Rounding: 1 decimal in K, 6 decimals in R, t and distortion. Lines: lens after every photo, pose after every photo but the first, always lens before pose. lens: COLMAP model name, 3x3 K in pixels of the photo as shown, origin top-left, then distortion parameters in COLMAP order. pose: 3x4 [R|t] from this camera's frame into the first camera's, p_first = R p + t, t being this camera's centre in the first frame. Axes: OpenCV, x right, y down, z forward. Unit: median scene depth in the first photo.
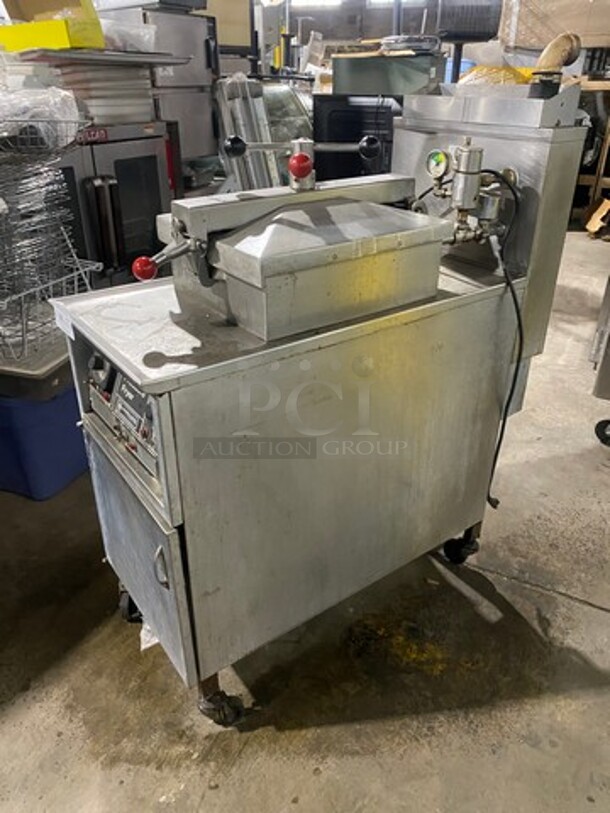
lens RADIAL K [[617.0, 0, 306.9], [0, 617.0, 407.7], [0, 0, 1]] dist [0.002989, -0.001695]
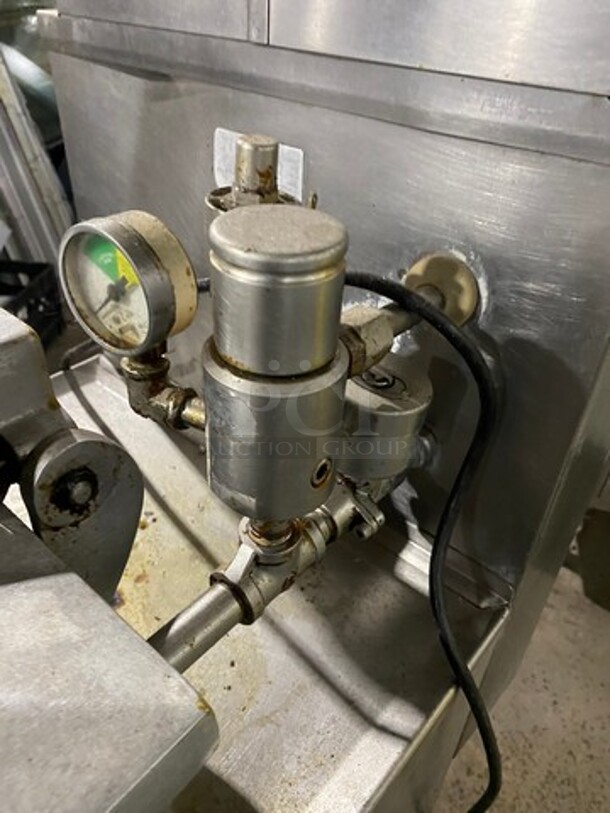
lens RADIAL K [[617.0, 0, 304.9], [0, 617.0, 406.8], [0, 0, 1]] dist [0.002989, -0.001695]
pose [[0.972843, -0.103026, 0.207275, 0.216833], [0.073547, 0.986661, 0.145229, -0.369656], [-0.219472, -0.126040, 0.967443, 0.772297]]
